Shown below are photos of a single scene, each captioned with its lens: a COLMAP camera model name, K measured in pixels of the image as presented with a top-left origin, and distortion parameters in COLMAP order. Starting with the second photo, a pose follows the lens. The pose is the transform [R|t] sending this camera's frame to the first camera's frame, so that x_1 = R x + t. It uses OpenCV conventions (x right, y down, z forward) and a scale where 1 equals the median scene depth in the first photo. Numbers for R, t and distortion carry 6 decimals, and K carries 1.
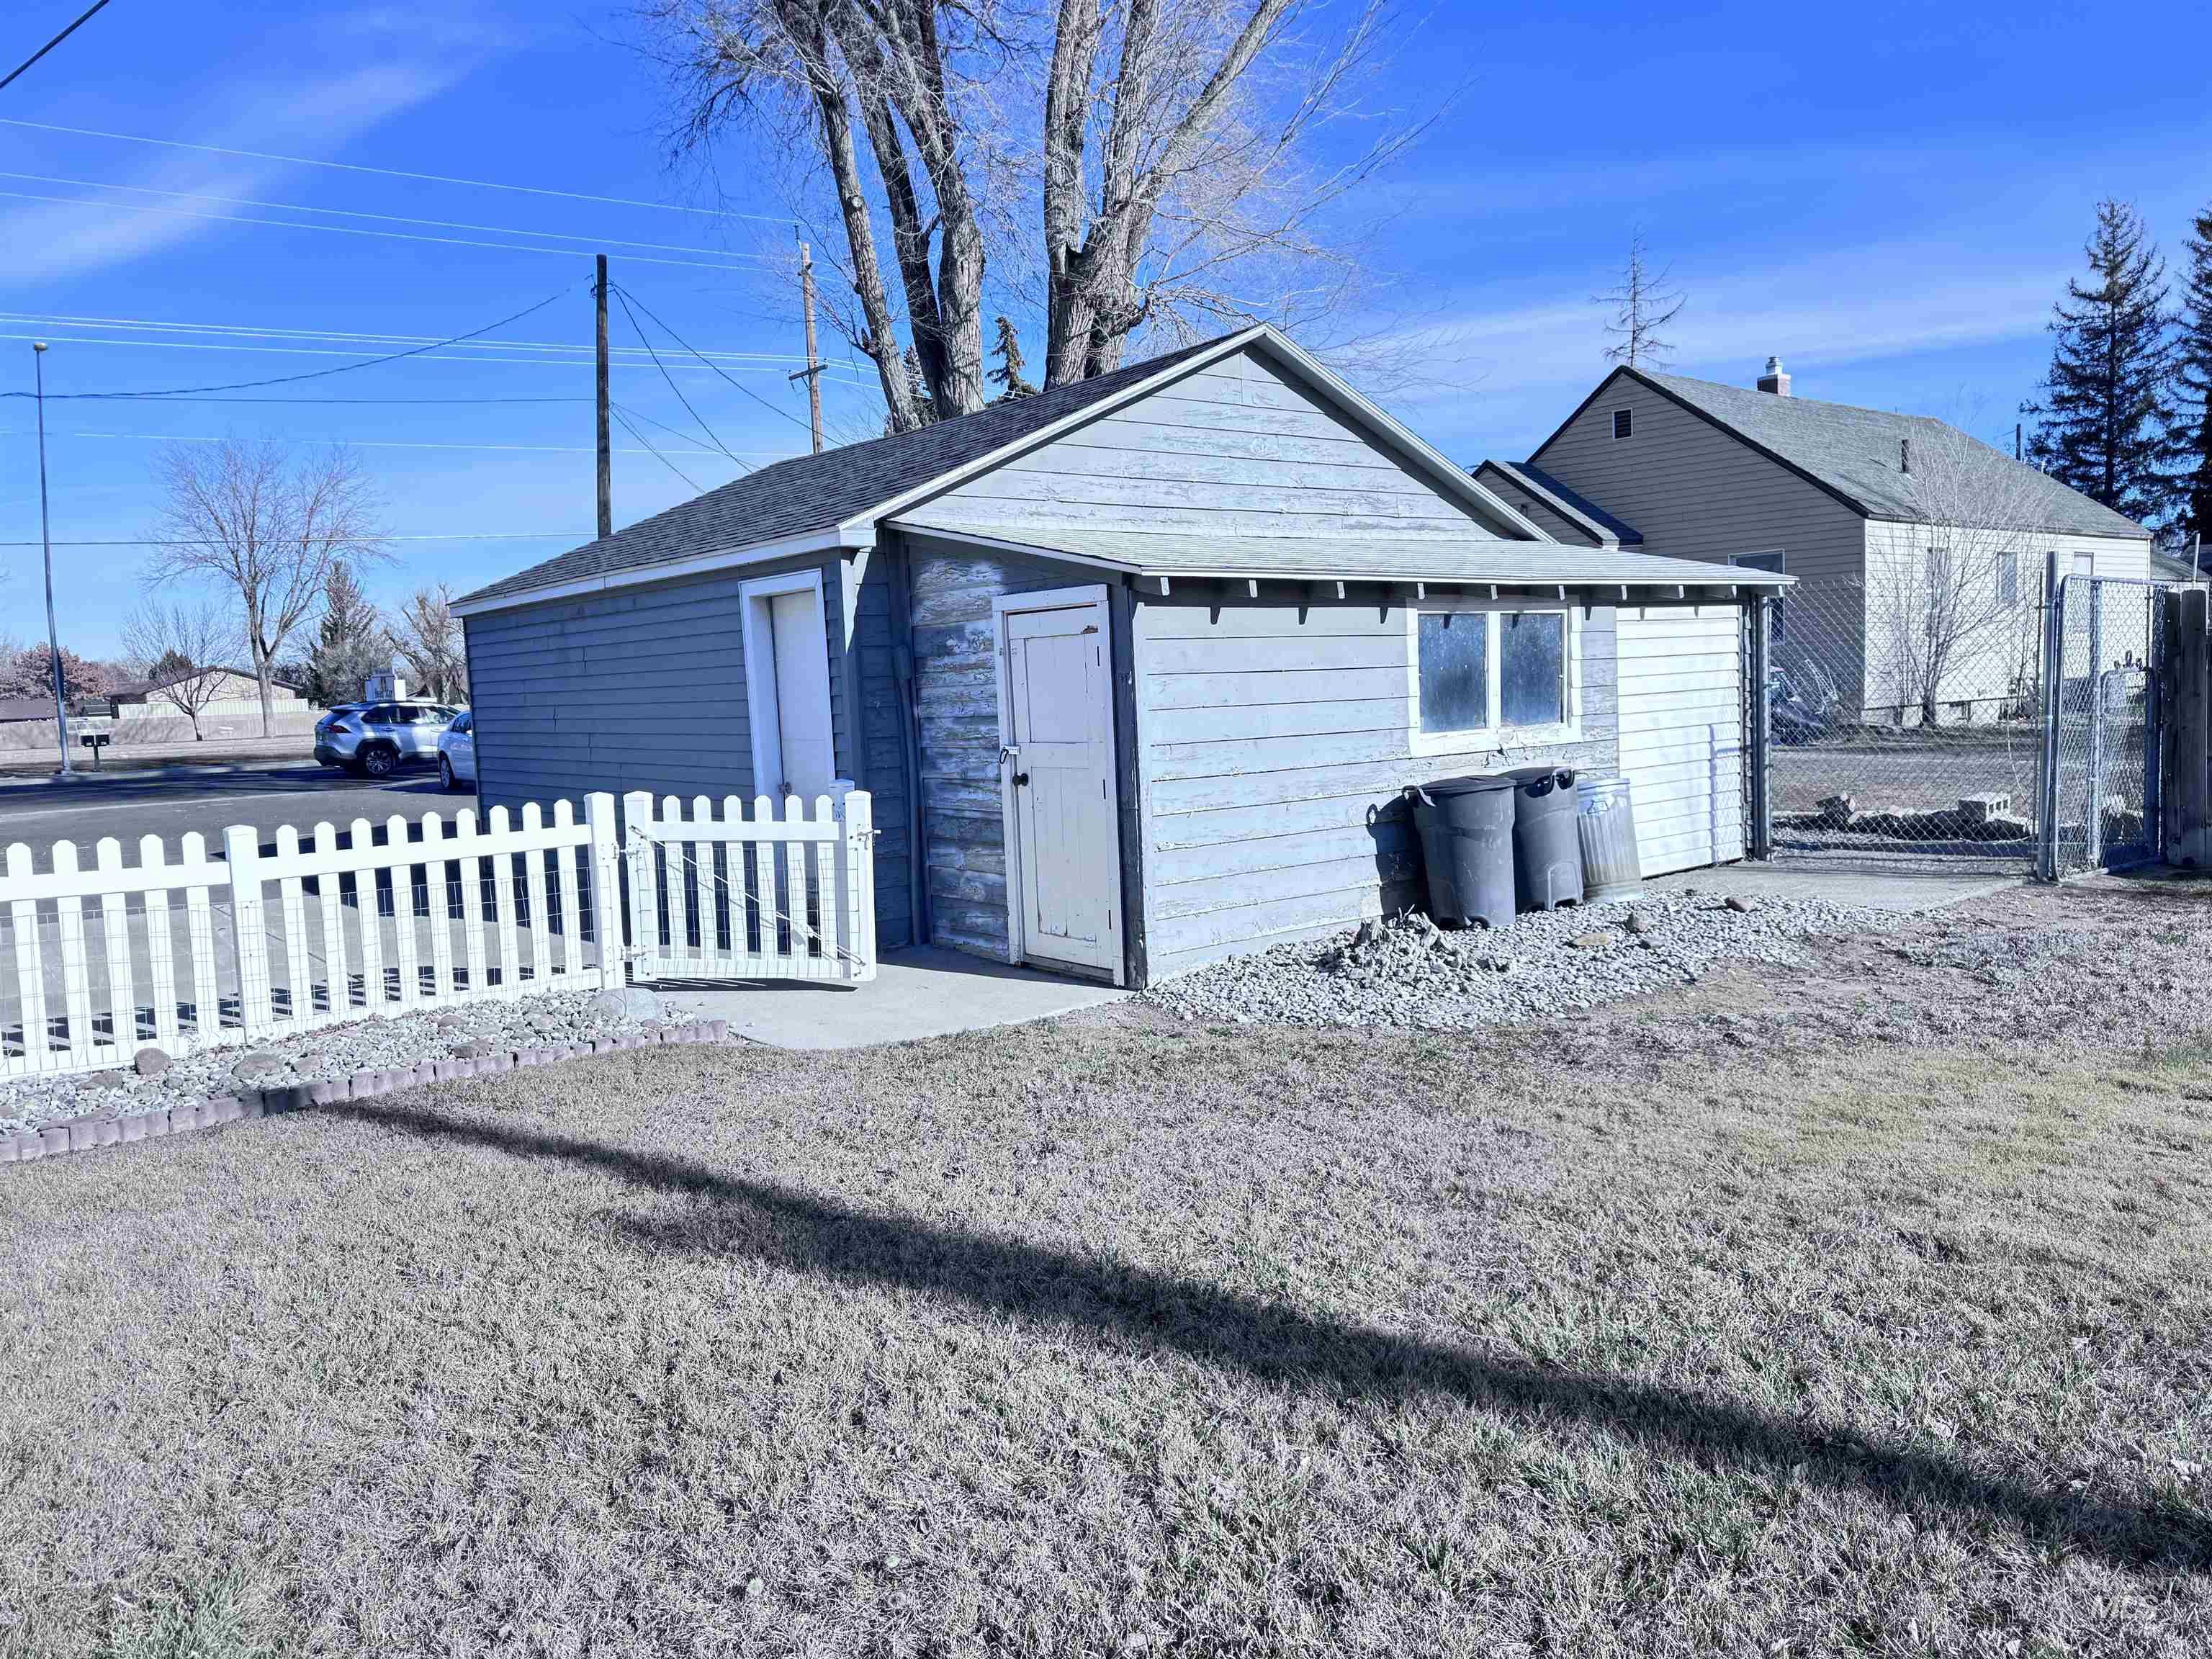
lens RADIAL K [[1590.5, 0, 1109.5], [0, 1590.5, 841.0], [0, 0, 1]] dist [0.000380, -0.019708]
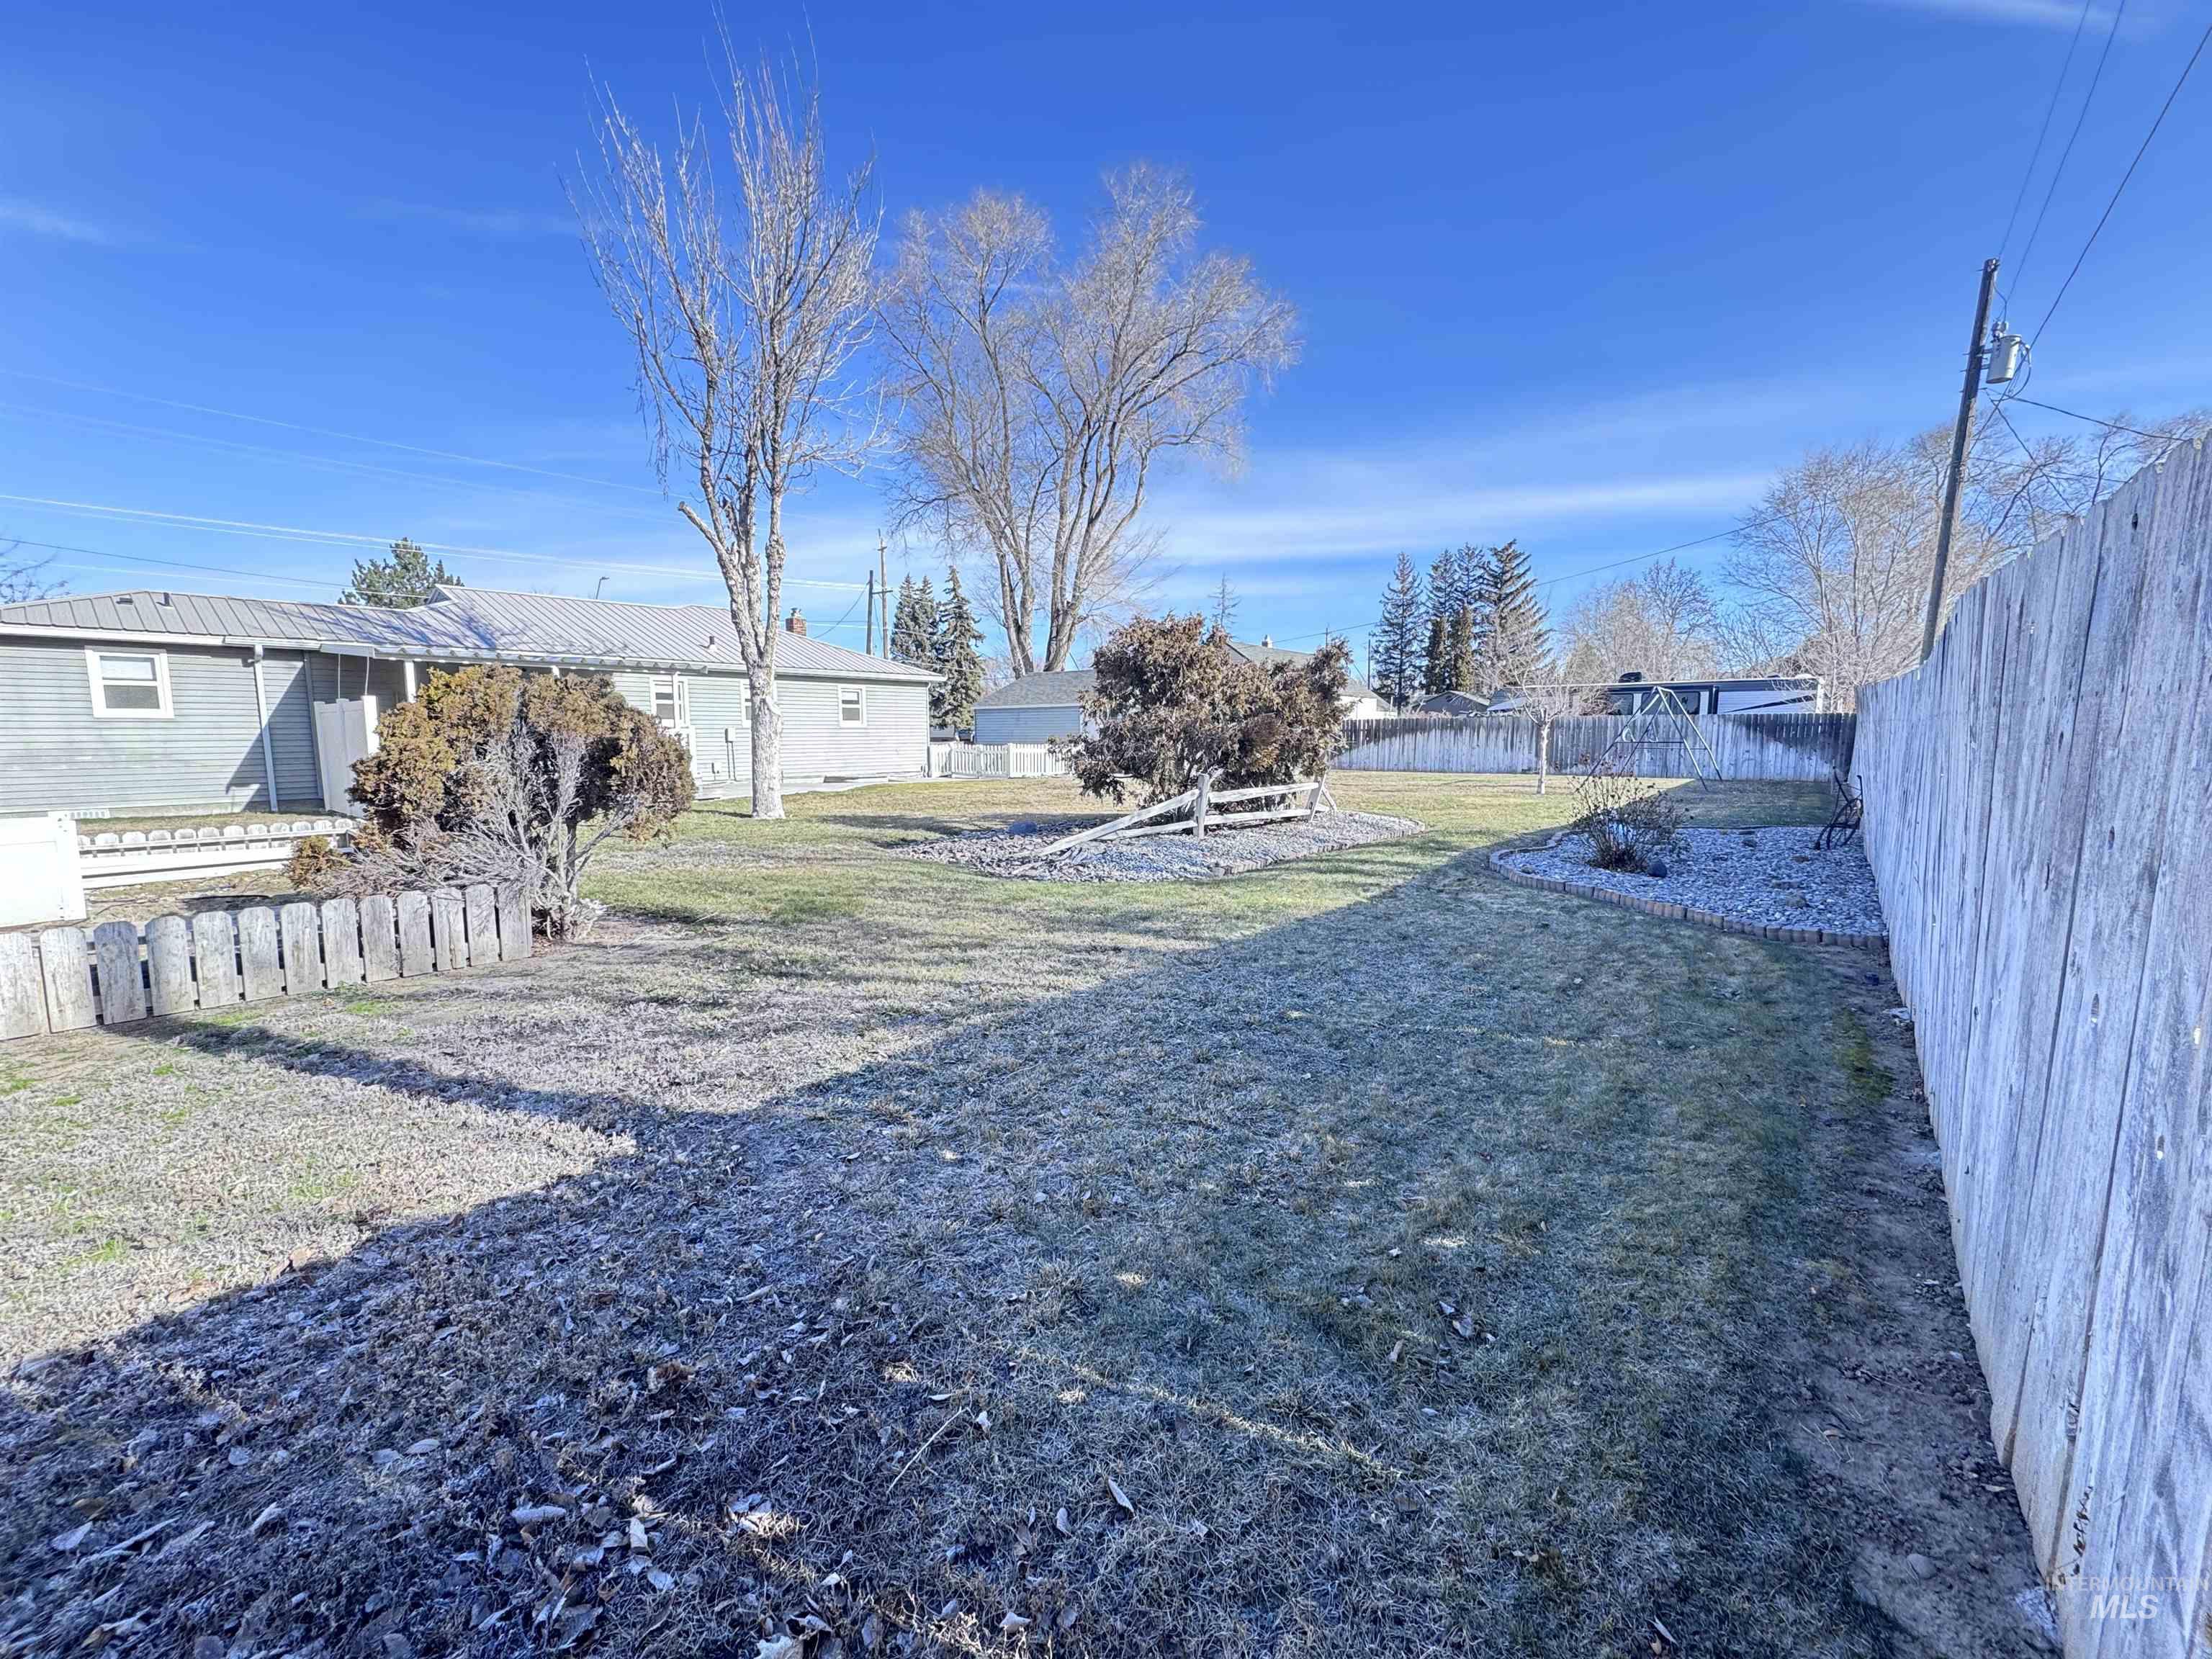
lens RADIAL K [[891.5, 0, 1094.6], [0, 891.5, 829.0], [0, 0, 1]] dist [0.002021, 0.000439]
pose [[0.980541, 0.023470, 0.194905, -0.305379], [-0.024548, 0.999694, 0.003117, 0.104018], [-0.194772, -0.007840, 0.980817, -0.816636]]
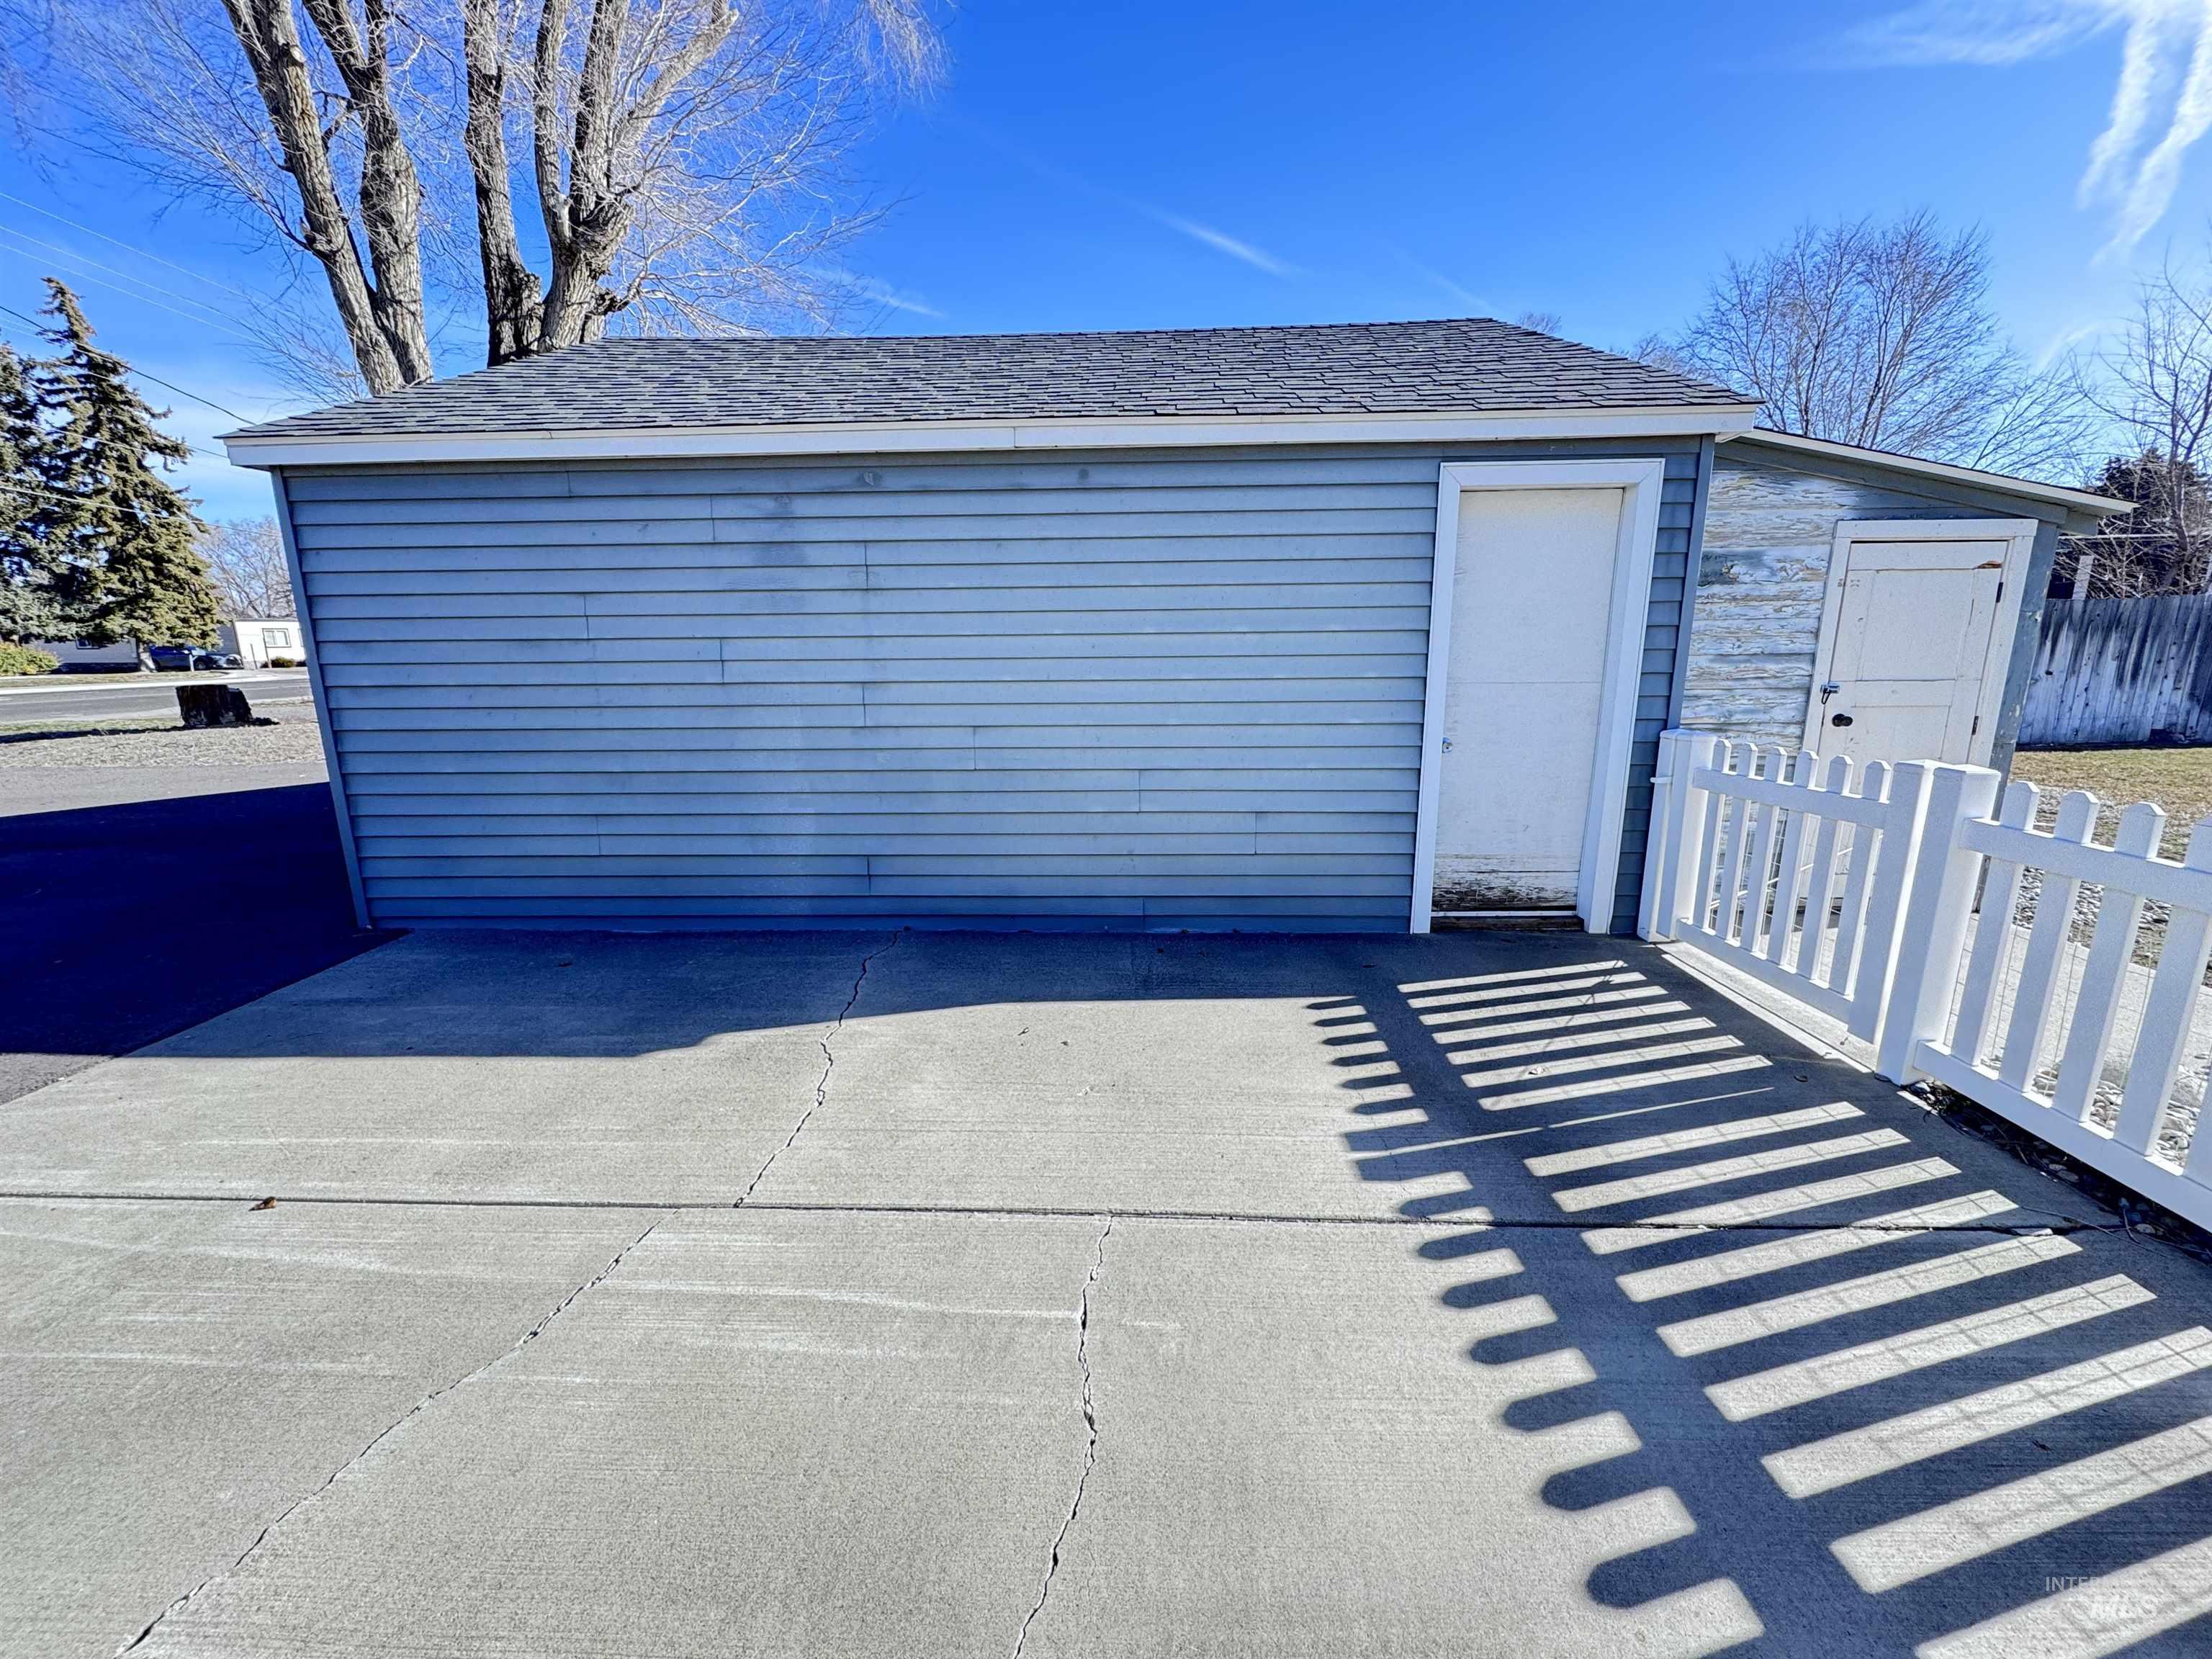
lens RADIAL K [[891.5, 0, 1098.6], [0, 891.5, 814.6], [0, 0, 1]] dist [0.002021, 0.000439]
pose [[0.662151, -0.113374, 0.740745, -0.252430], [0.057584, 0.993264, 0.100548, -0.020523], [-0.747155, -0.023923, 0.664219, 0.323624]]
